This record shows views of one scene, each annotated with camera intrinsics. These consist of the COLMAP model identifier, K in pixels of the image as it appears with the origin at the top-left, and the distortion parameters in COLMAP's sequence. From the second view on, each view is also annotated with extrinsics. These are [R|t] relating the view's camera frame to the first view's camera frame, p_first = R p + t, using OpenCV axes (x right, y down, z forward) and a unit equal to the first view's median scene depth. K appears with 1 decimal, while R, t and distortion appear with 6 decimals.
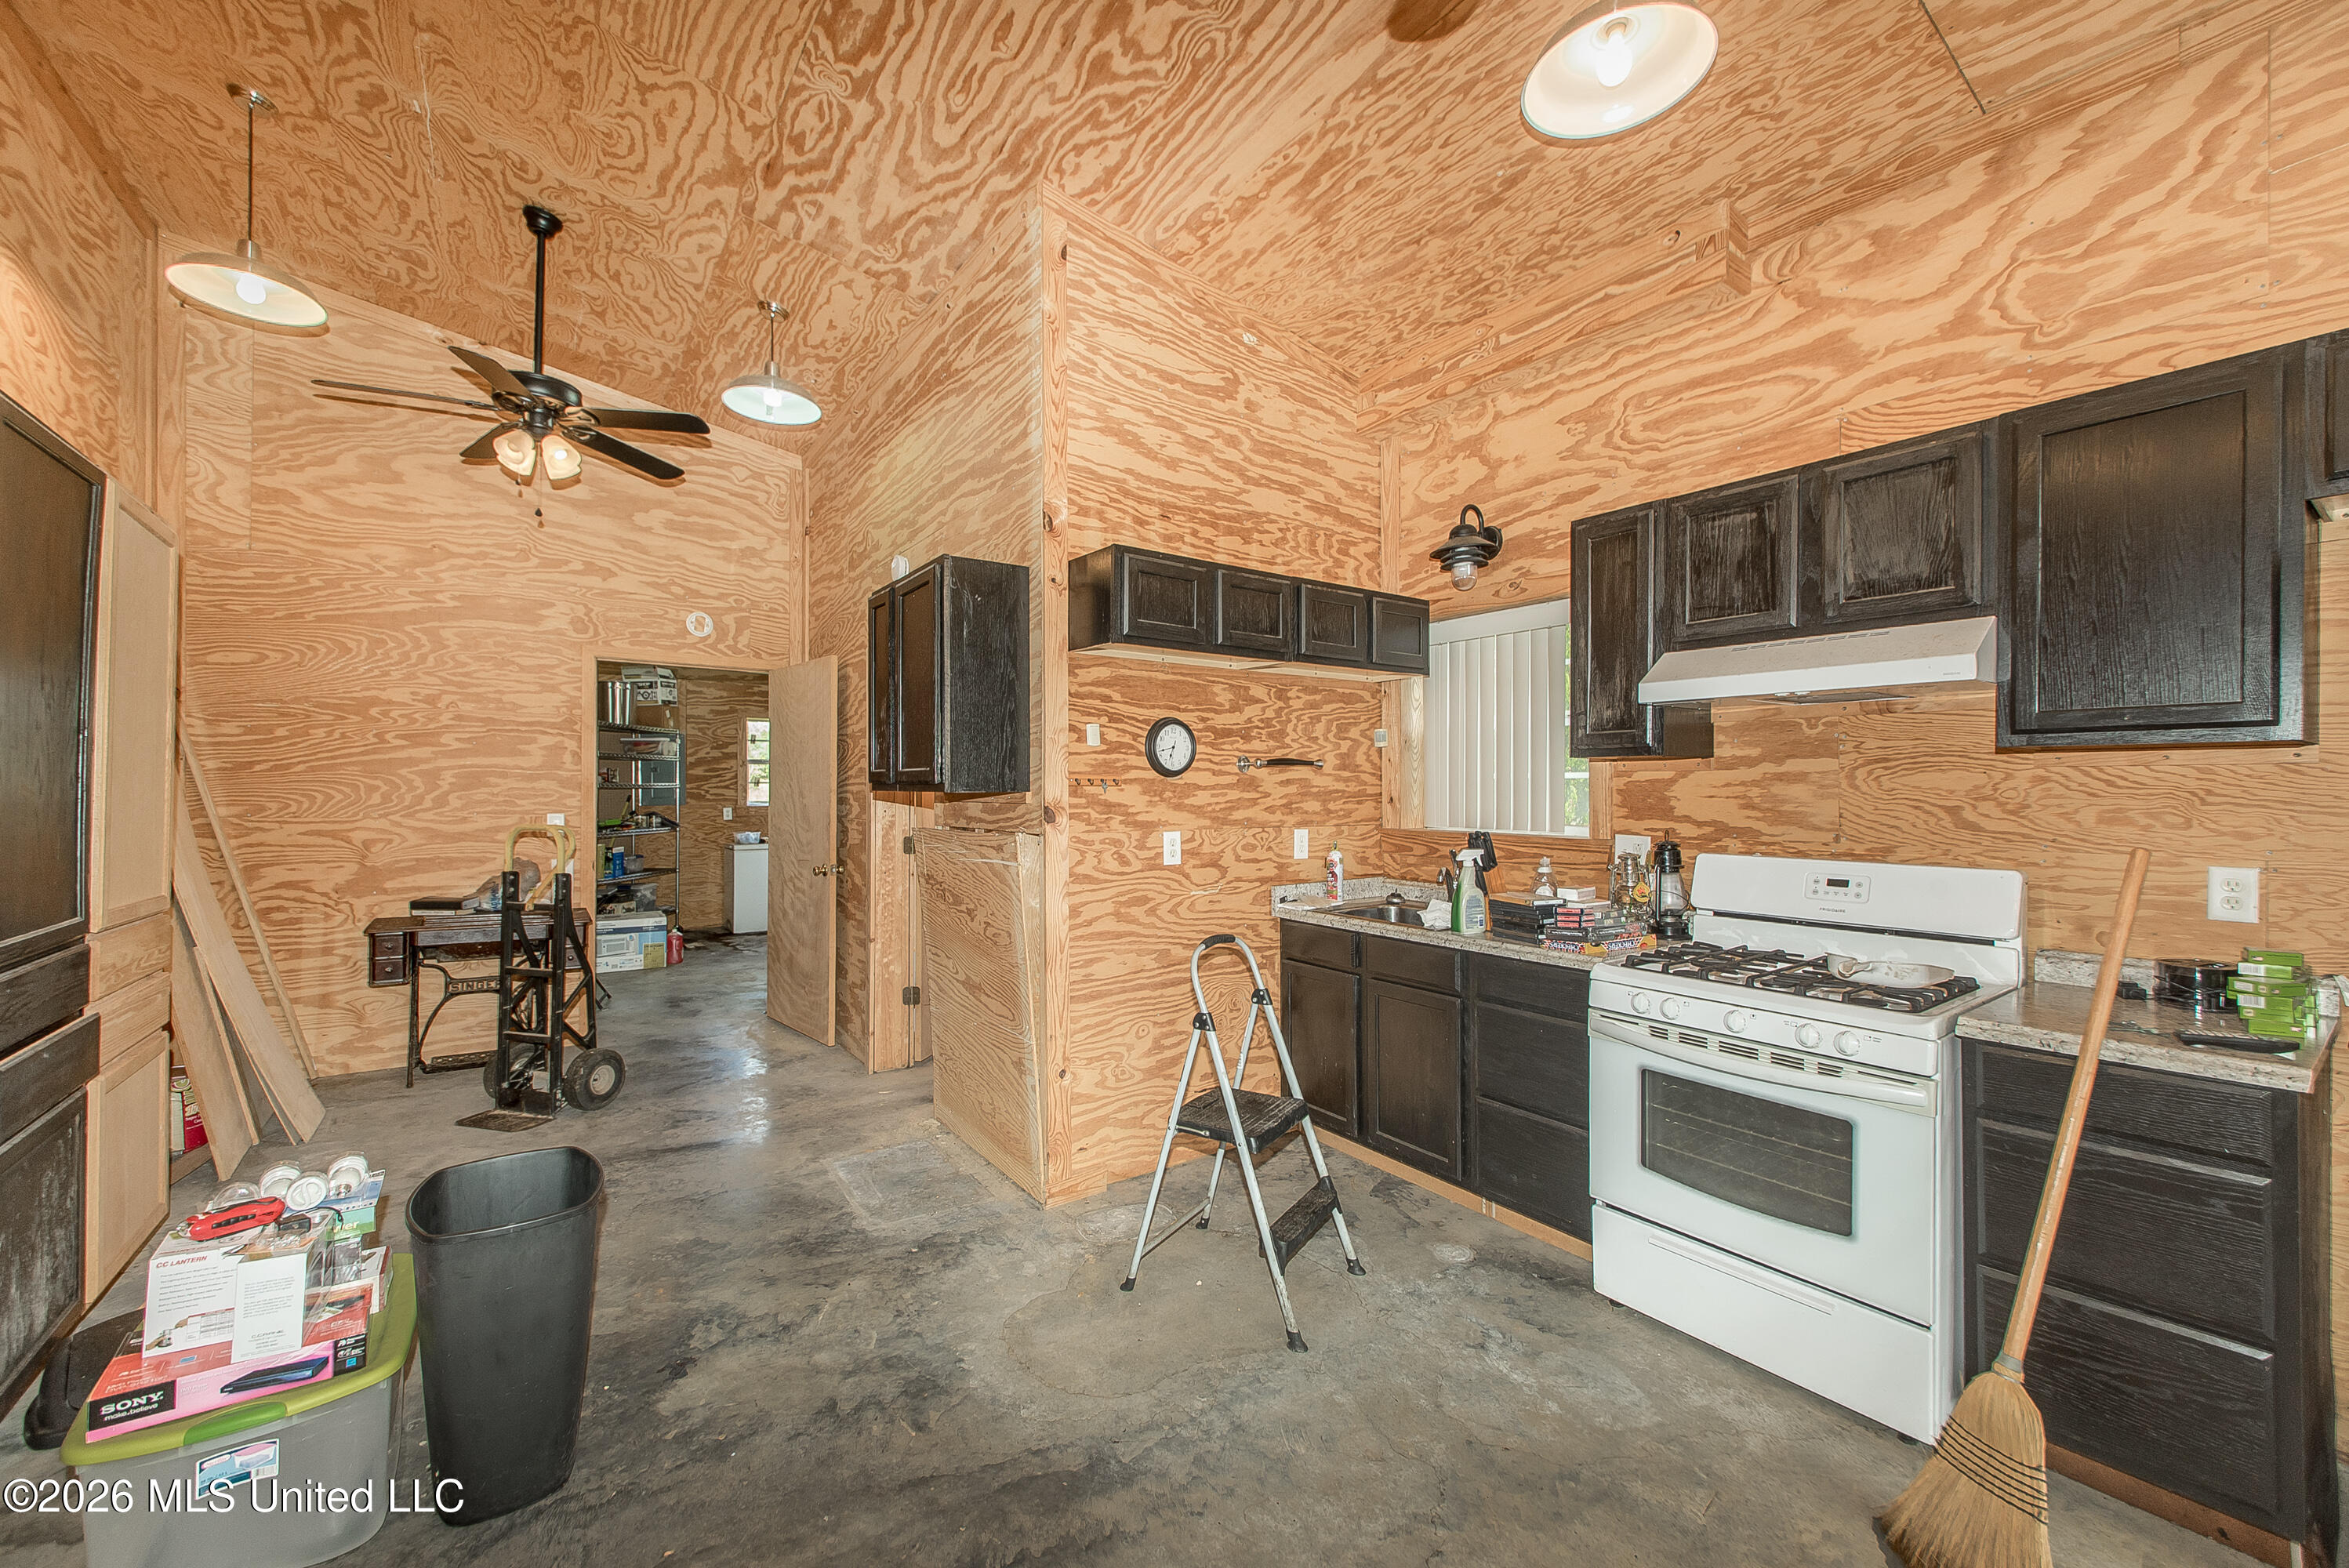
lens RADIAL K [[947.3, 0, 1192.1], [0, 947.3, 781.8], [0, 0, 1]] dist [0.003022, -0.002701]
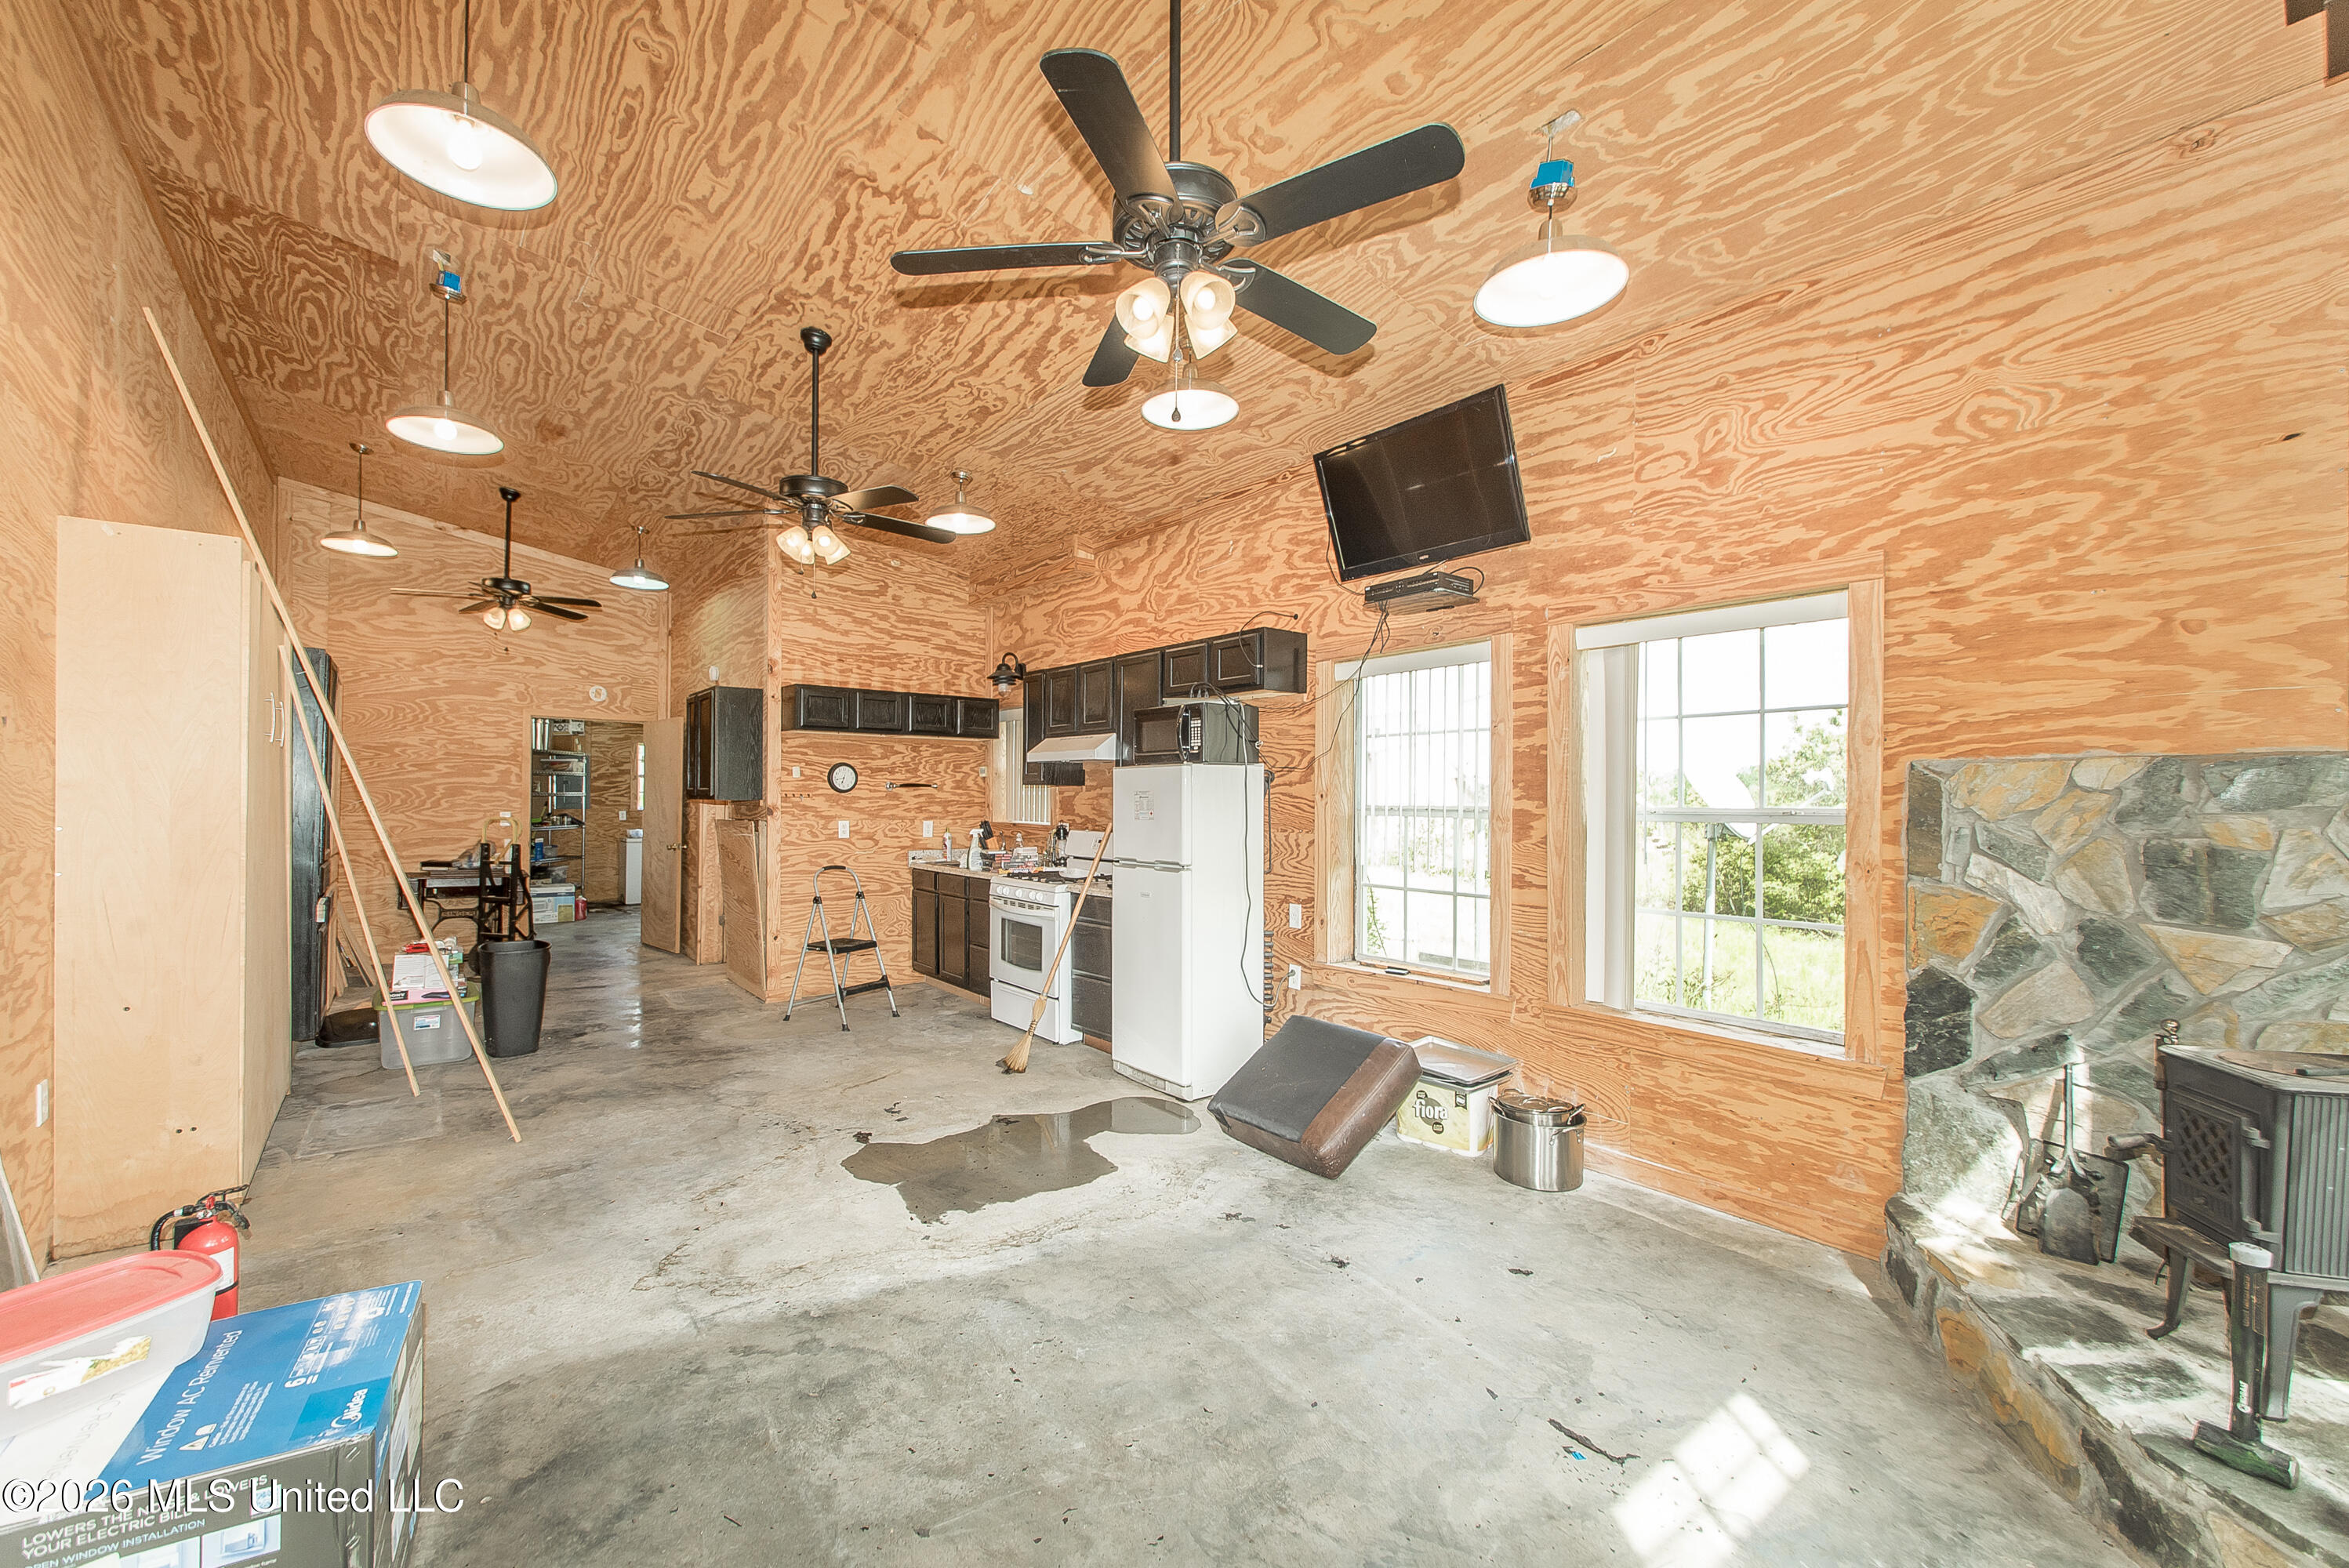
lens RADIAL K [[947.3, 0, 1175.4], [0, 947.3, 787.7], [0, 0, 1]] dist [0.003022, -0.002701]
pose [[0.998237, 0.005950, 0.059052, 0.529170], [-0.005722, 0.999976, -0.004031, -0.011642], [-0.059075, 0.003686, 0.998247, -0.962451]]
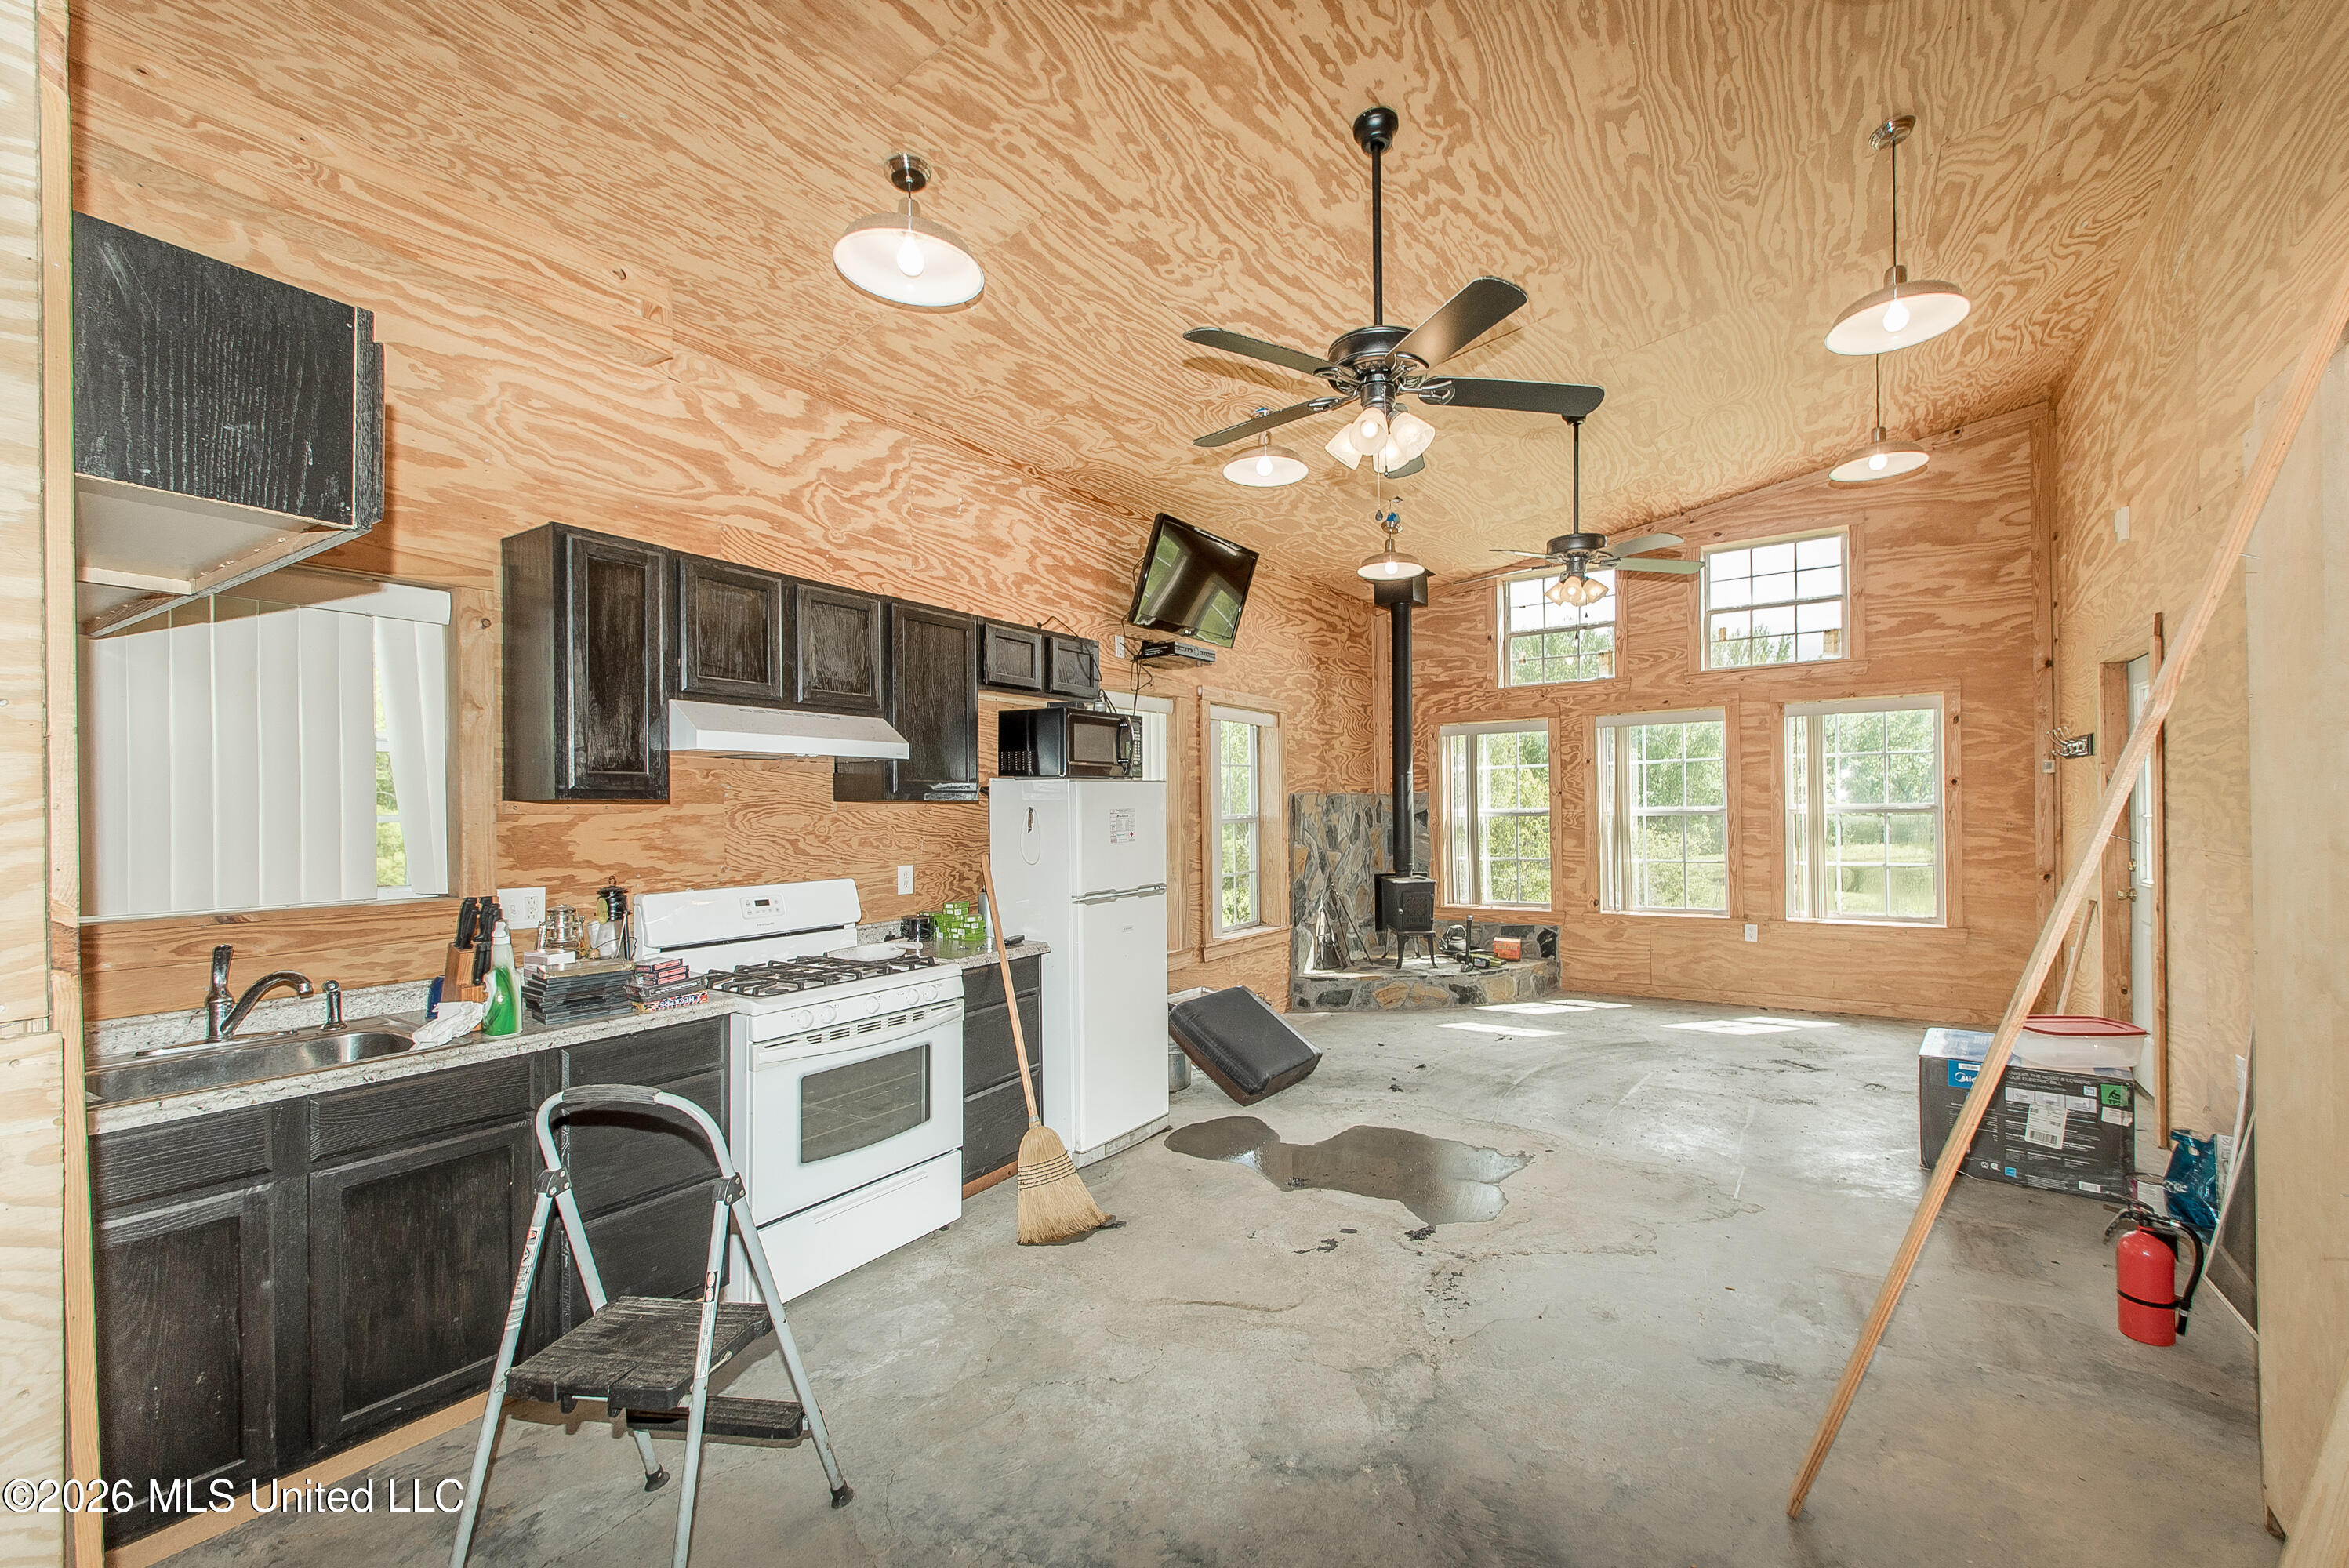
lens RADIAL K [[1005.9, 0, 1185.1], [0, 1005.9, 797.1], [0, 0, 1]] dist [0.002064, -0.000148]
pose [[-0.364939, 0.011372, 0.930962, -0.571134], [0.005011, 0.999935, -0.010250, -0.013355], [-0.931018, 0.000924, -0.364972, 0.705473]]
